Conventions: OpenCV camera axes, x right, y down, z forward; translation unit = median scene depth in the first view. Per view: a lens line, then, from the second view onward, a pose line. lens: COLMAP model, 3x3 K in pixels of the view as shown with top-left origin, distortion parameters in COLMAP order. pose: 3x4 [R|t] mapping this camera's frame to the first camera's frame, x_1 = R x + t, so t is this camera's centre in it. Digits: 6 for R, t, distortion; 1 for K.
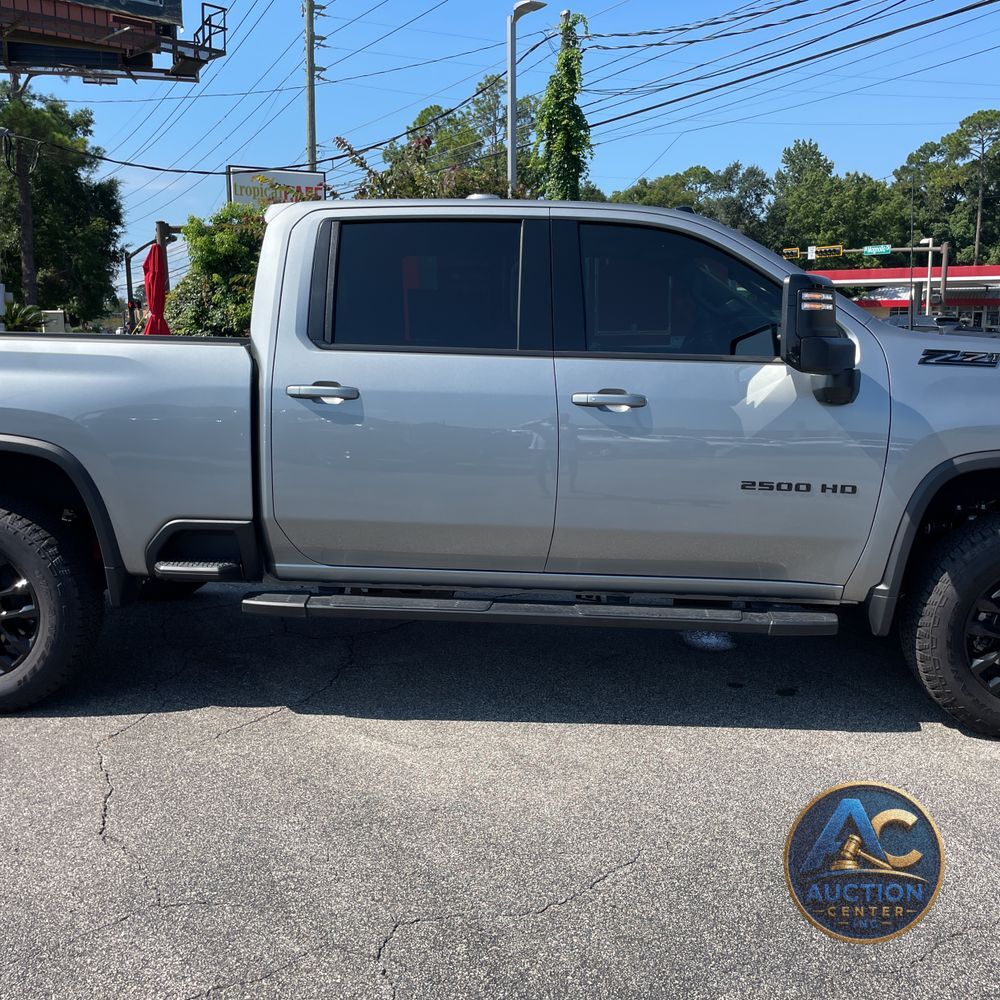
lens RADIAL K [[1013.4, 0, 501.0], [0, 1013.4, 490.8], [0, 0, 1]] dist [0.093360, -0.140488]
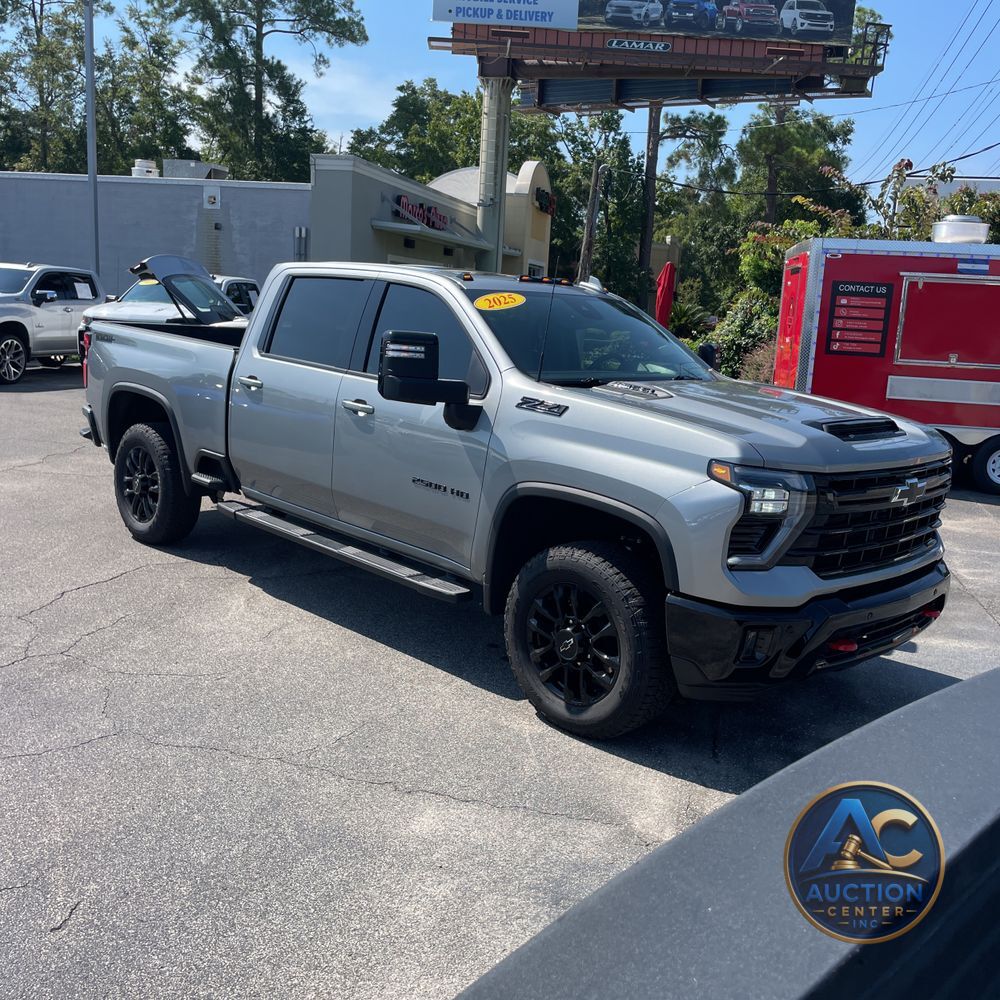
lens RADIAL K [[1013.4, 0, 501.0], [0, 1013.4, 490.8], [0, 0, 1]] dist [0.093360, -0.140488]
pose [[0.745800, 0.165726, -0.645227, 0.162819], [-0.165895, 0.984252, 0.061052, -0.012614], [0.645183, 0.061507, 0.761548, 0.004512]]
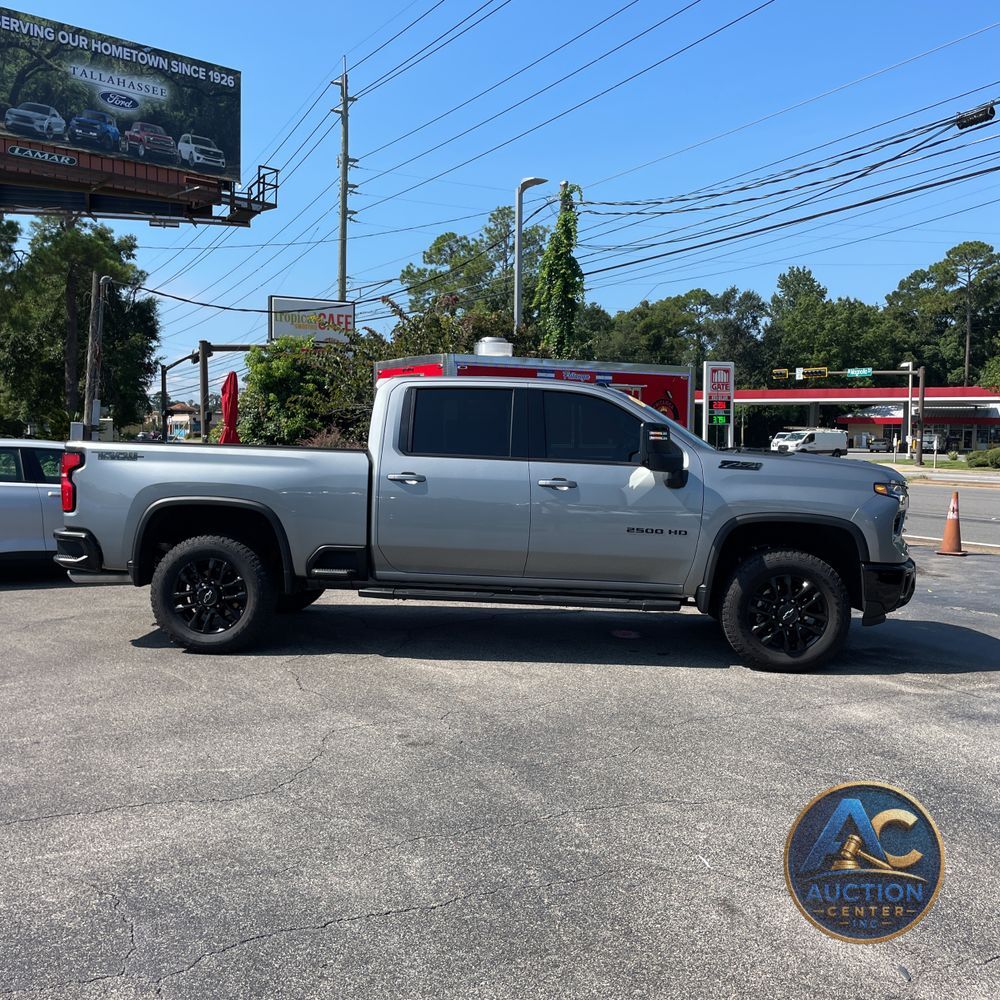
lens RADIAL K [[1013.4, 0, 501.0], [0, 1013.4, 490.8], [0, 0, 1]] dist [0.093360, -0.140488]
pose [[0.999870, 0.014399, -0.007297, 0.001970], [-0.015091, 0.994263, -0.105889, 0.016846], [0.005730, 0.105985, 0.994351, -0.118393]]
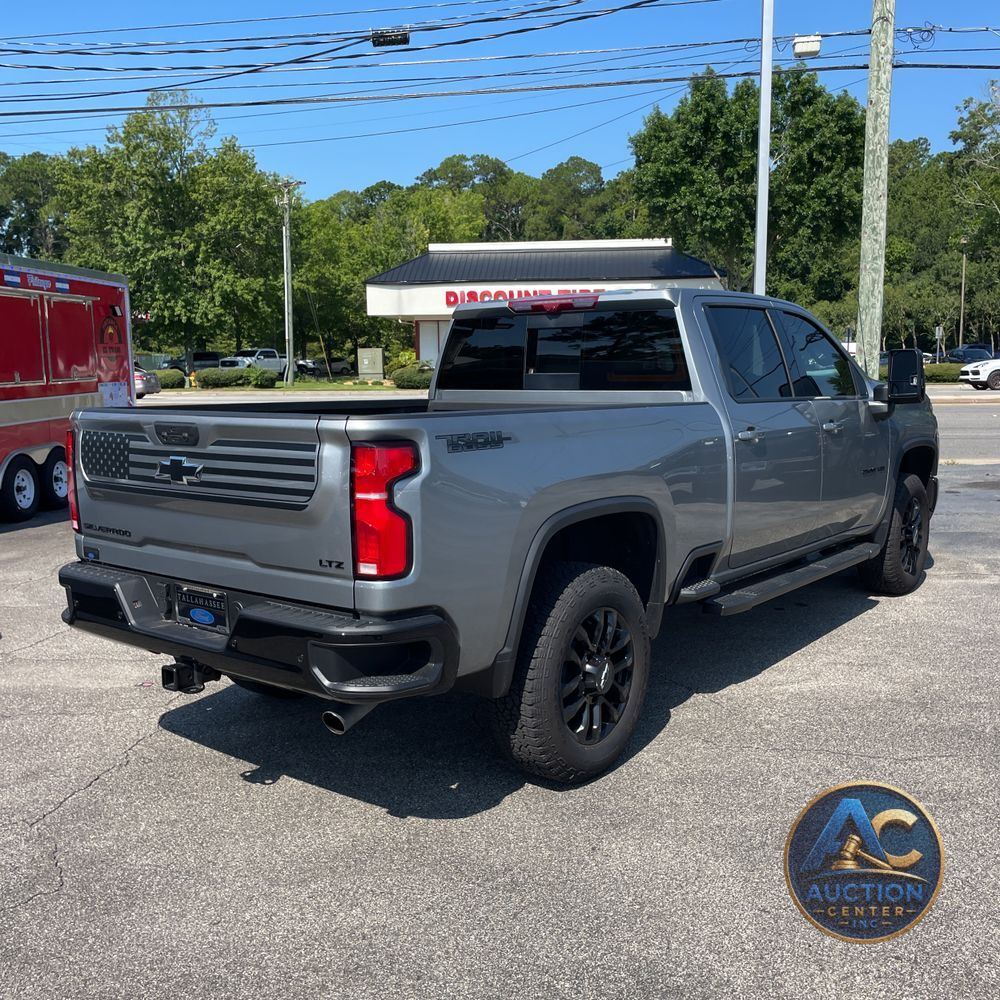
lens RADIAL K [[1013.4, 0, 501.0], [0, 1013.4, 490.8], [0, 0, 1]] dist [0.093360, -0.140488]
pose [[0.575469, -0.114416, 0.809780, -0.197272], [0.142743, 0.989018, 0.038300, -0.016684], [-0.805270, 0.093550, 0.585482, 0.066958]]
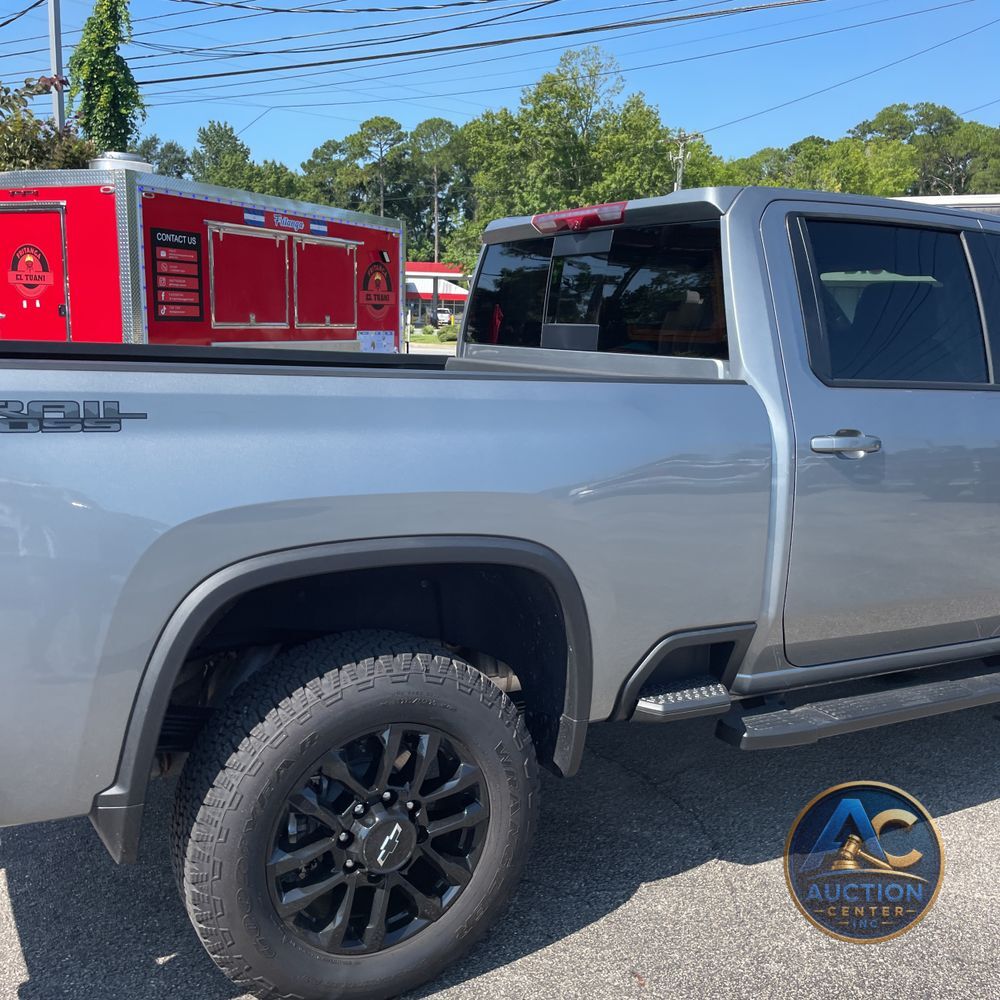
lens RADIAL K [[1013.4, 0, 501.0], [0, 1013.4, 490.8], [0, 0, 1]] dist [0.093360, -0.140488]
pose [[0.845825, -0.066003, 0.529362, -0.108838], [0.057133, 0.997817, 0.033125, -0.013922], [-0.530393, 0.002226, 0.847749, 0.066841]]
